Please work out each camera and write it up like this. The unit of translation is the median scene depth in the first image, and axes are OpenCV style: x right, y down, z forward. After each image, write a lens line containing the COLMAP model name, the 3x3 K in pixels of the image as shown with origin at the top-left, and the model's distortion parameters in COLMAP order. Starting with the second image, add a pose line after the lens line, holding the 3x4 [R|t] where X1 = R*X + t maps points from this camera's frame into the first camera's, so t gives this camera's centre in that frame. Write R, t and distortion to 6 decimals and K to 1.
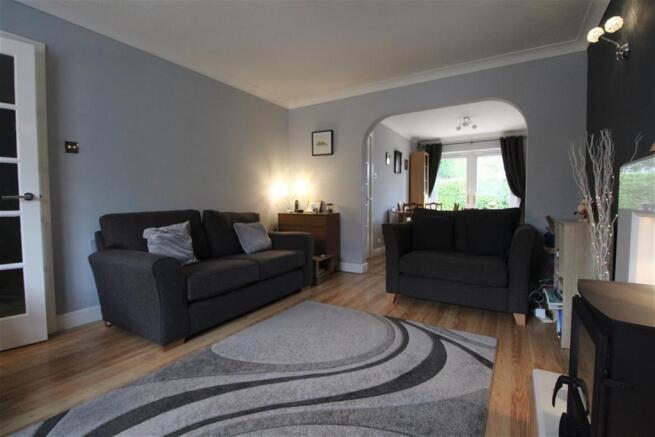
lens RADIAL K [[304.0, 0, 326.6], [0, 304.0, 213.6], [0, 0, 1]] dist [0.000056, -0.015008]
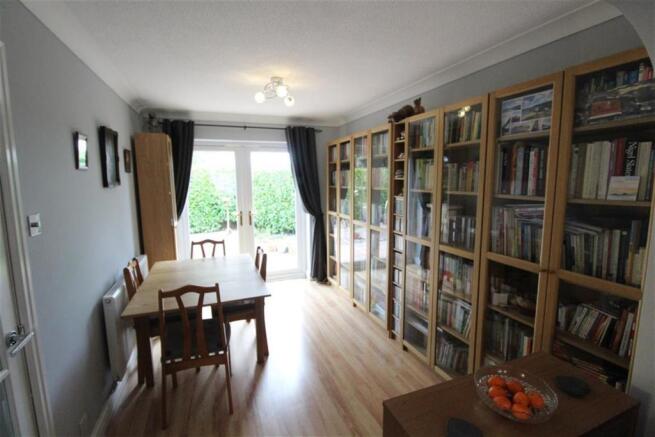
lens RADIAL K [[304.0, 0, 326.6], [0, 304.0, 213.6], [0, 0, 1]] dist [0.000056, -0.015008]
pose [[0.600700, -0.100563, 0.793124, 0.077154], [0.043138, 0.994689, 0.093449, -0.110118], [-0.798310, -0.021921, 0.601848, 0.490934]]
